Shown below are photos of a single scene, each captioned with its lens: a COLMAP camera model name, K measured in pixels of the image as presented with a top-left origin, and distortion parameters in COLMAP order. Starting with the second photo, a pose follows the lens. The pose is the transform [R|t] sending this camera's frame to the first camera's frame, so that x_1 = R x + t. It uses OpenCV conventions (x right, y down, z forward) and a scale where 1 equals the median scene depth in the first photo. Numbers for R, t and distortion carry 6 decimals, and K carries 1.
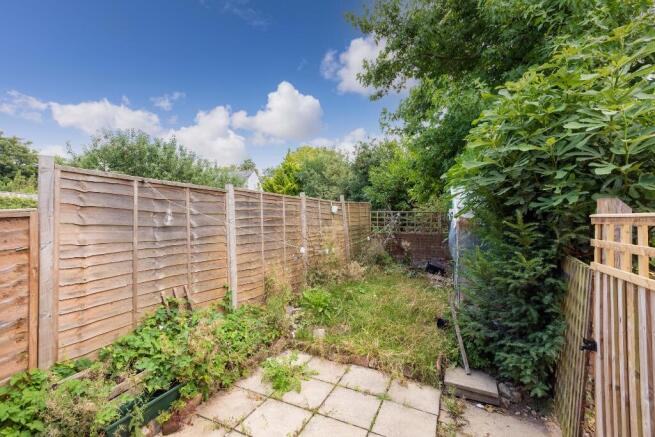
lens RADIAL K [[286.6, 0, 331.0], [0, 286.6, 217.9], [0, 0, 1]] dist [0.001426, 0.000289]
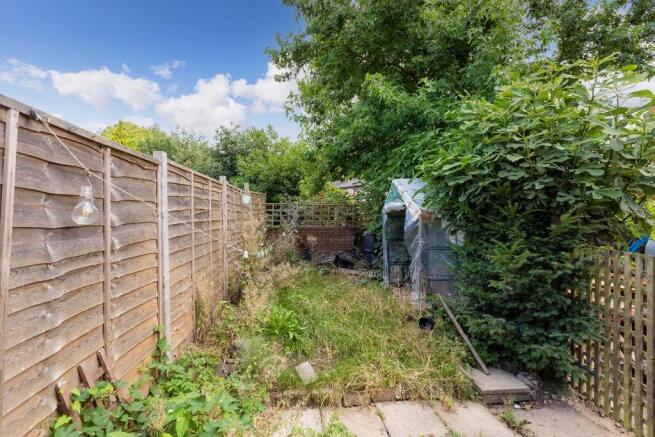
lens RADIAL K [[286.6, 0, 327.0], [0, 286.6, 197.8], [0, 0, 1]] dist [0.001426, 0.000289]
pose [[0.855086, 0.028147, 0.517722, -0.425004], [-0.003807, 0.998839, -0.048015, 0.003973], [-0.518473, 0.039086, 0.854200, 0.376290]]
